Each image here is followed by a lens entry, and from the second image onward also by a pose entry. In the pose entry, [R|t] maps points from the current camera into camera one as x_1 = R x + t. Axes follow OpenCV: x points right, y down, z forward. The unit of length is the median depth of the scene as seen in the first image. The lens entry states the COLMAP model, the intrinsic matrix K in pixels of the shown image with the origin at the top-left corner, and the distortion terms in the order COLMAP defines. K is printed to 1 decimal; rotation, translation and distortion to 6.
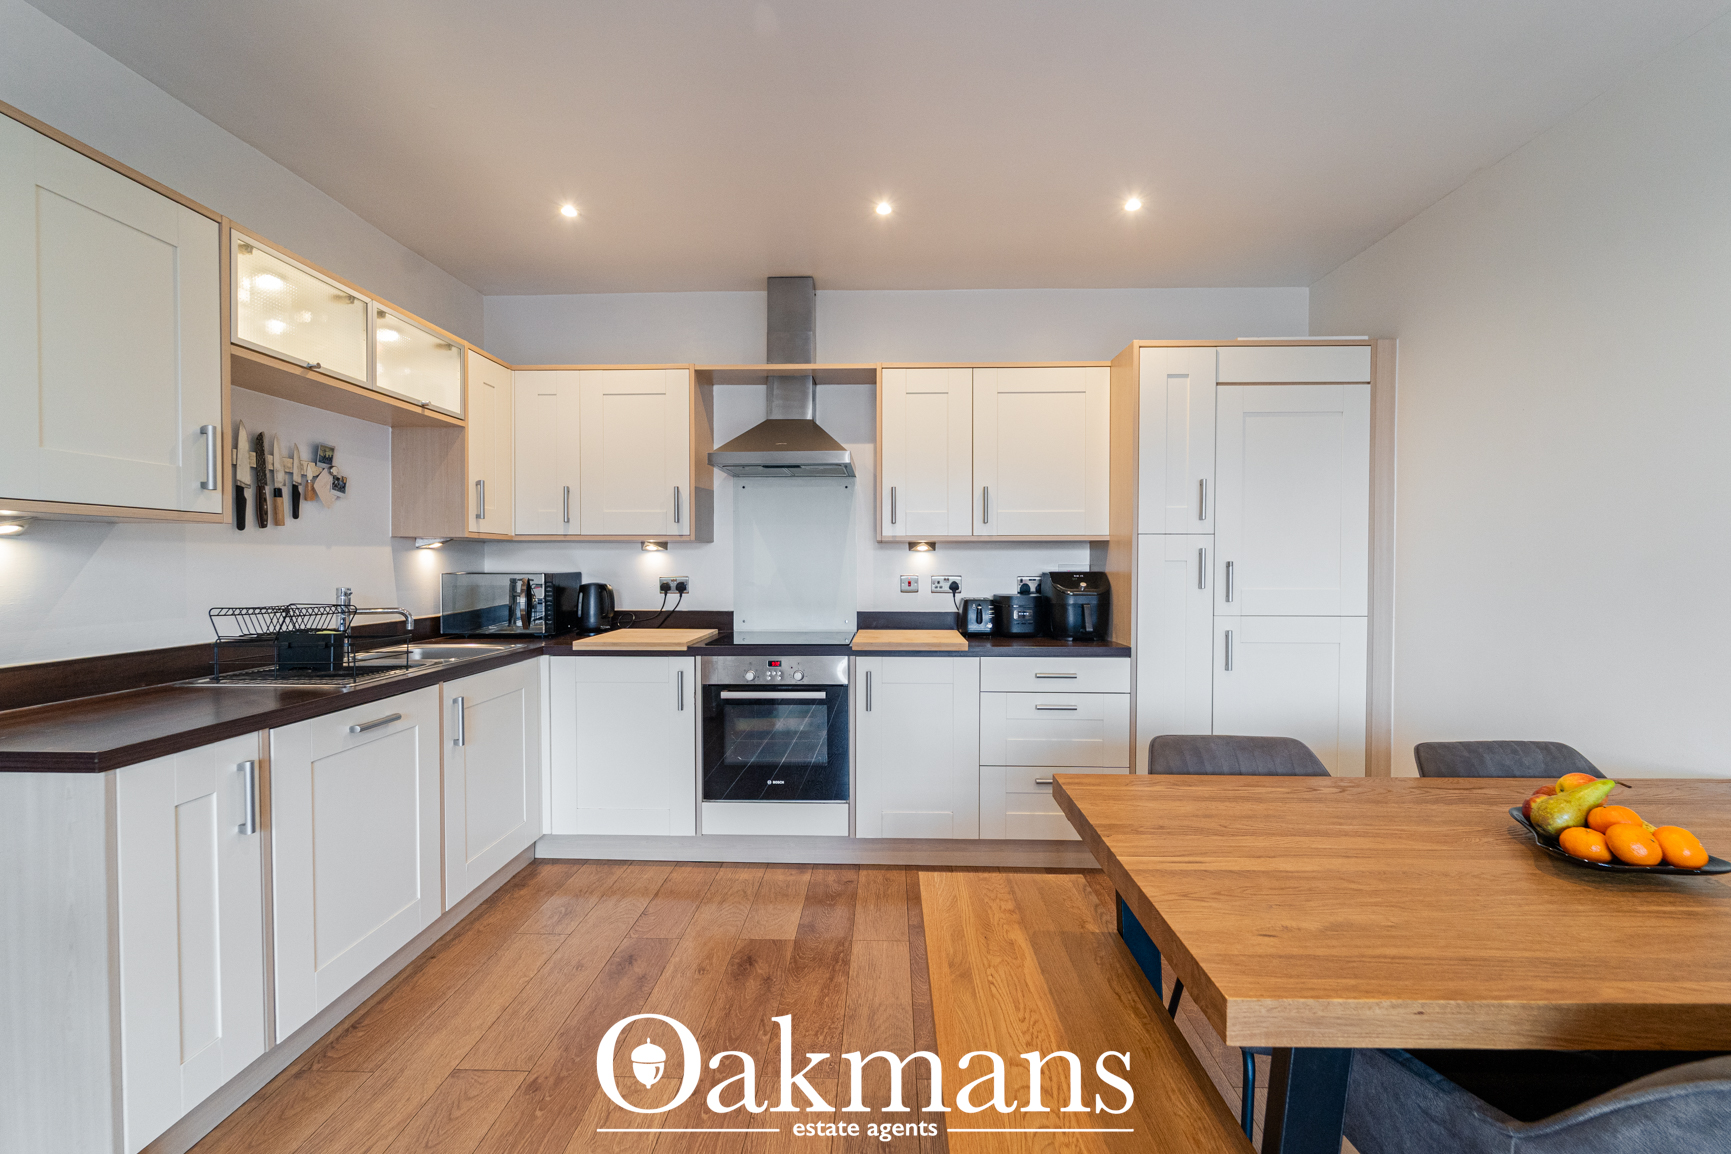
lens RADIAL K [[703.2, 0, 870.2], [0, 703.2, 575.4], [0, 0, 1]] dist [0.001415, -0.000751]
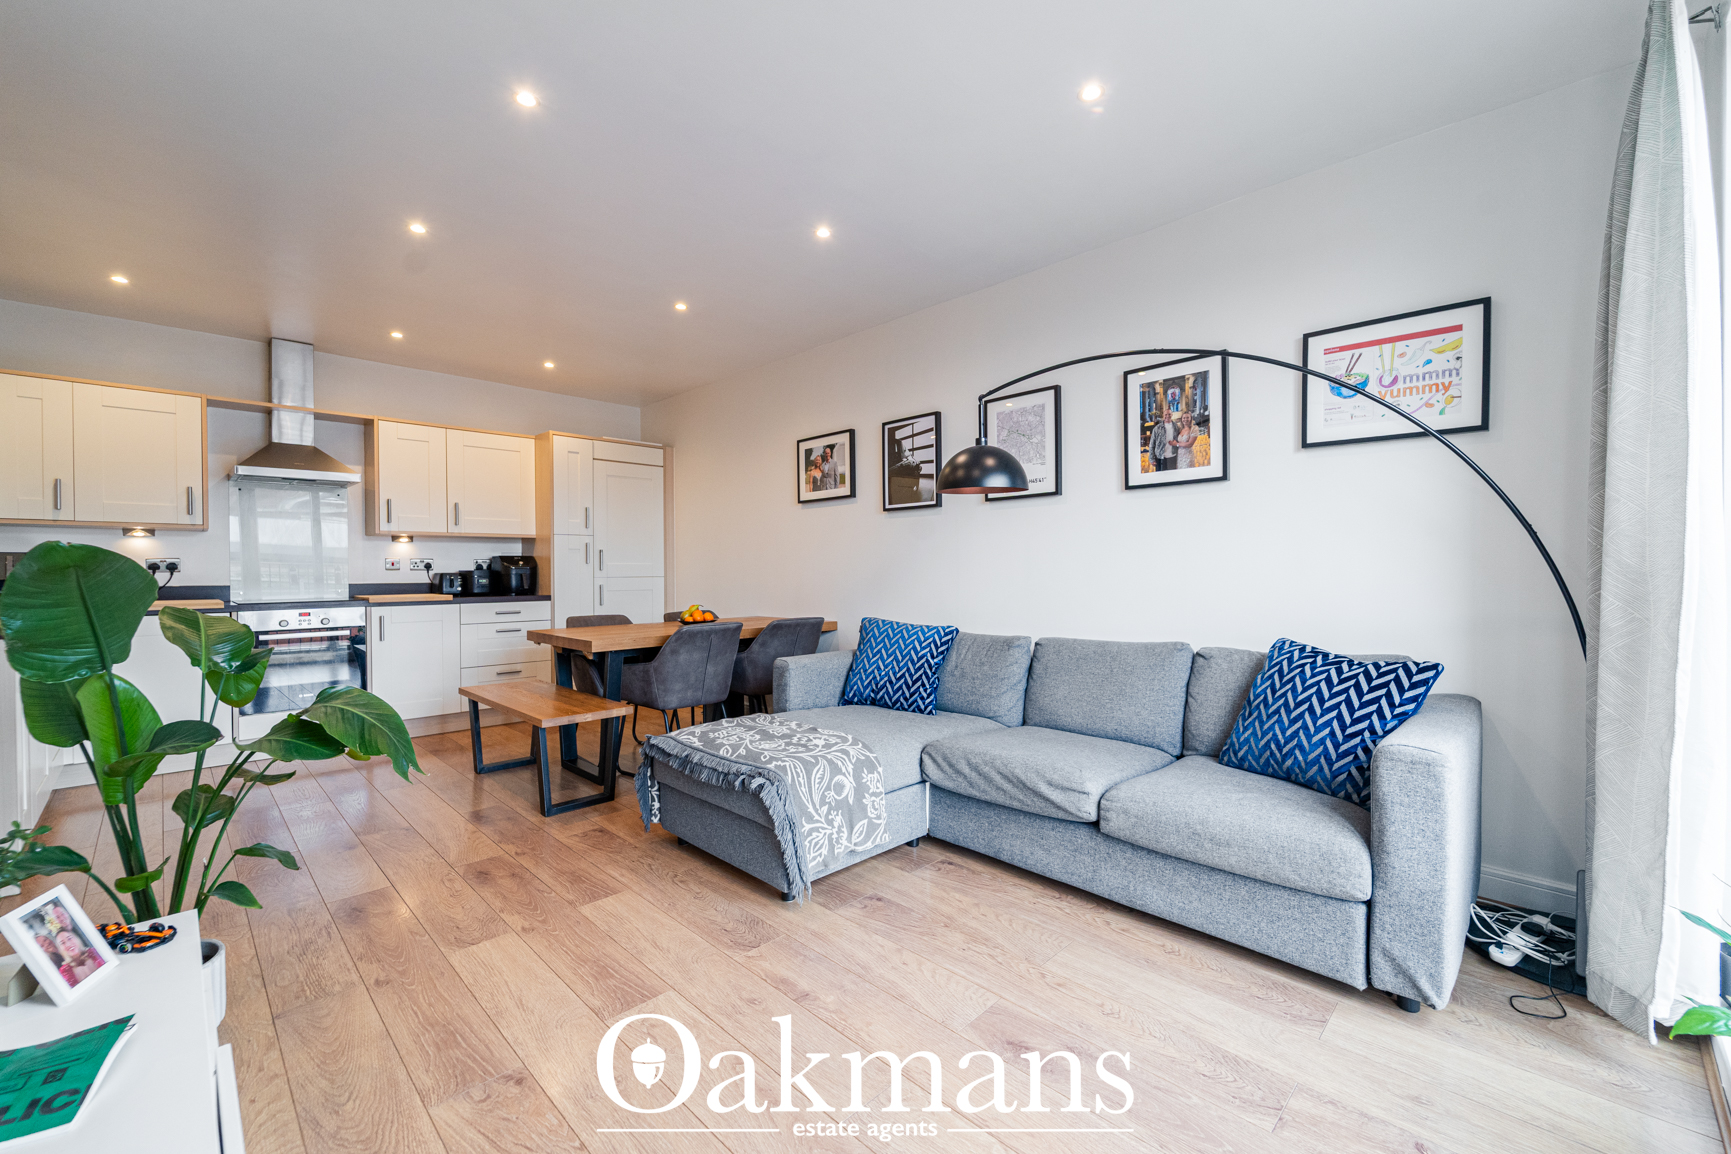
lens RADIAL K [[703.2, 0, 870.2], [0, 703.2, 575.4], [0, 0, 1]] dist [0.001415, -0.000751]
pose [[0.683488, -0.010521, 0.729886, -0.376835], [0.019444, 0.999804, -0.003796, 0.067997], [-0.729702, 0.016787, 0.683559, -0.818572]]
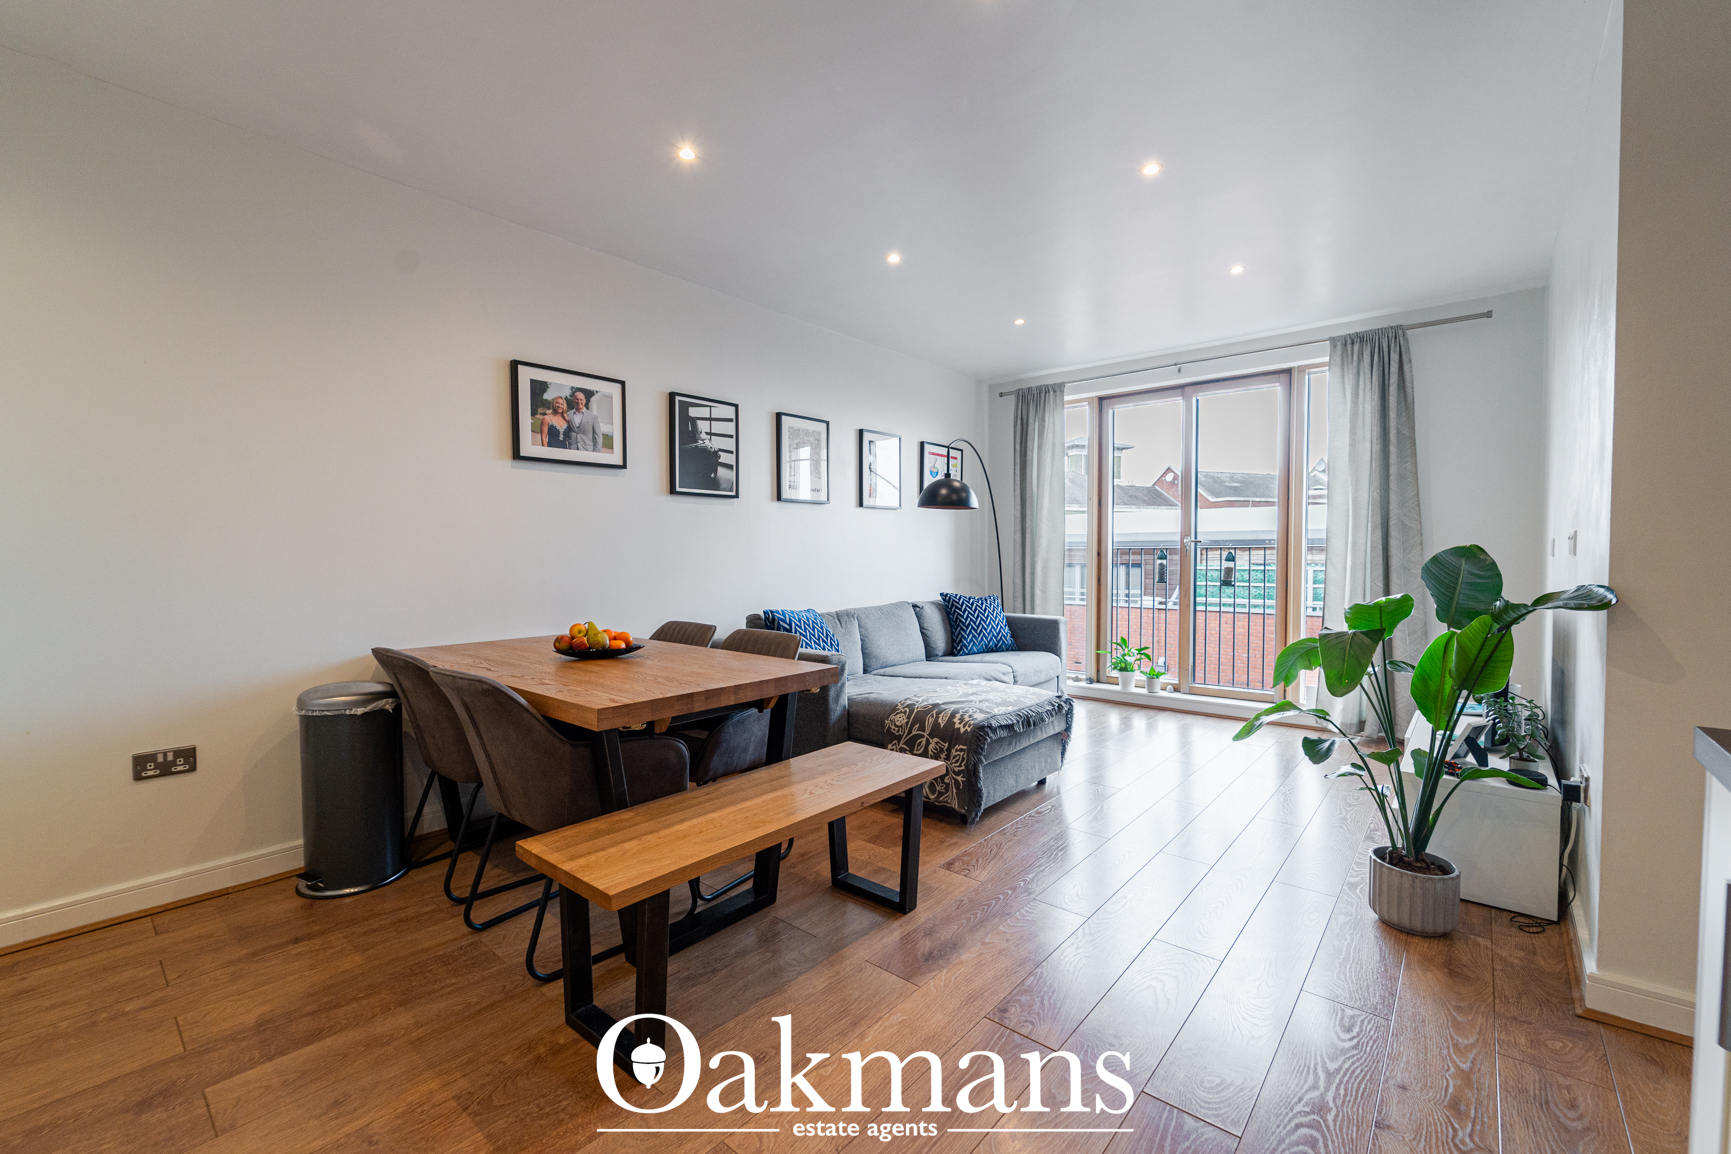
lens RADIAL K [[717.6, 0, 865.5], [0, 717.6, 577.0], [0, 0, 1]] dist [0.002077, -0.000315]
pose [[-0.779082, -0.020289, 0.626594, -0.376767], [0.013452, 0.998705, 0.049064, 0.023945], [-0.626778, 0.046654, -0.777800, 0.847840]]
